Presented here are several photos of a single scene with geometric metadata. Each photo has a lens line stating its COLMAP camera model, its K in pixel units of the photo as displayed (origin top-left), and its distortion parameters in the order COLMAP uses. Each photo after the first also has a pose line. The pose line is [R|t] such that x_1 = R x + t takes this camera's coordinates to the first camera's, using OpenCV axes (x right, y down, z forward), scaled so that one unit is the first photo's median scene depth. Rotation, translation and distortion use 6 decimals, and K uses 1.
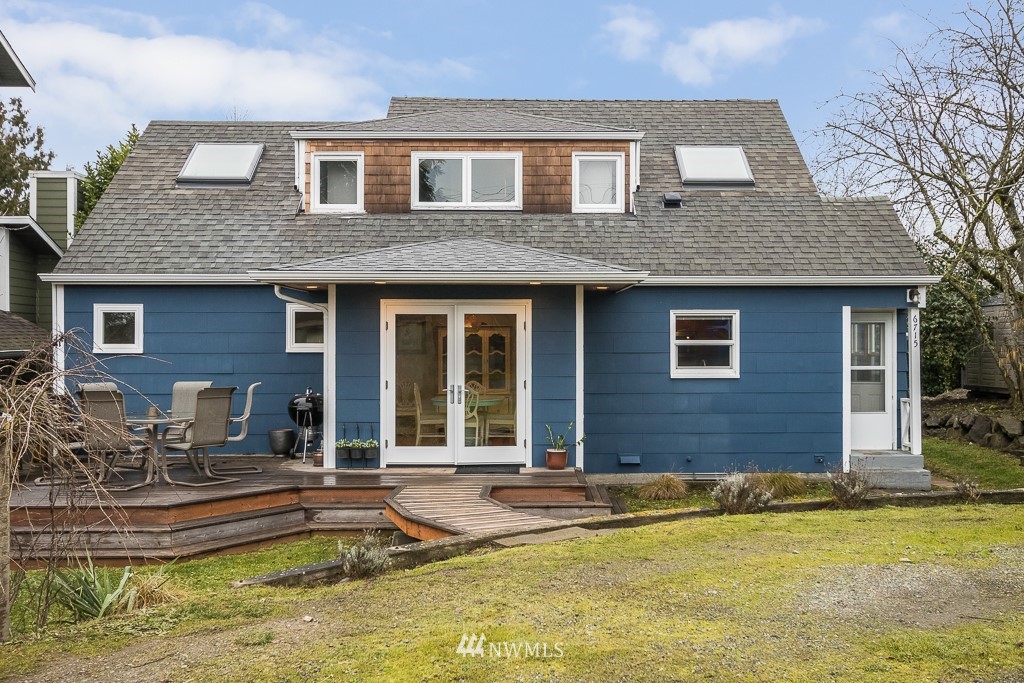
lens RADIAL K [[1003.7, 0, 542.4], [0, 1003.7, 341.7], [0, 0, 1]] dist [-0.007535, -0.001683]
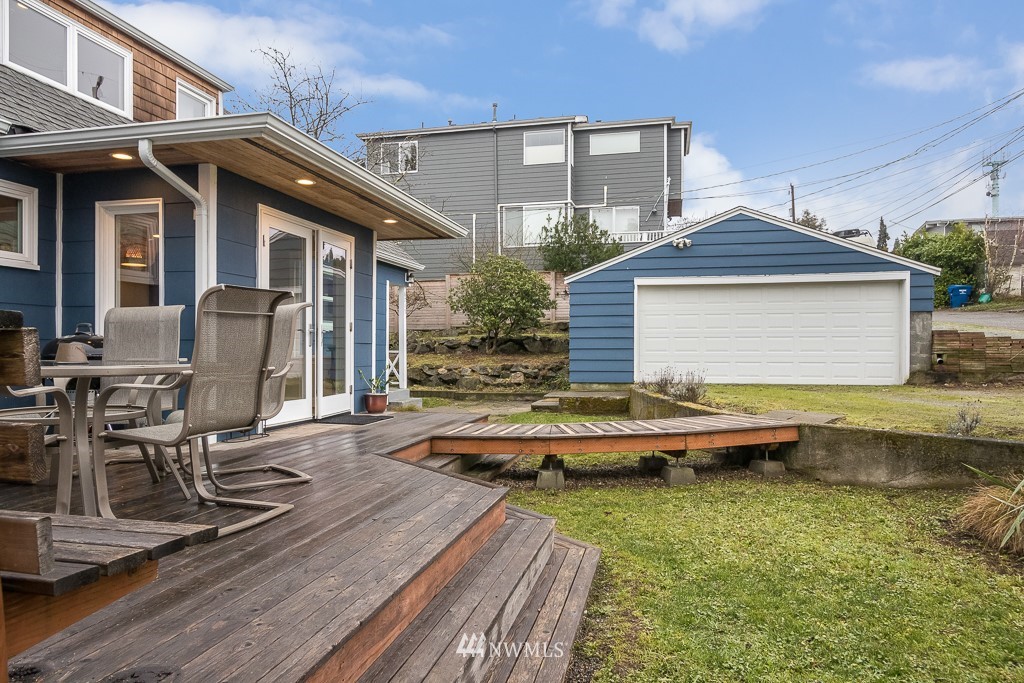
lens RADIAL K [[668.3, 0, 512.0], [0, 668.3, 341.5], [0, 0, 1]] dist [0.002665, 0.000988]
pose [[0.254511, 0.013116, 0.966981, -0.508711], [-0.008051, 0.999902, -0.011443, 0.054528], [-0.967036, -0.004873, 0.254591, 0.611435]]
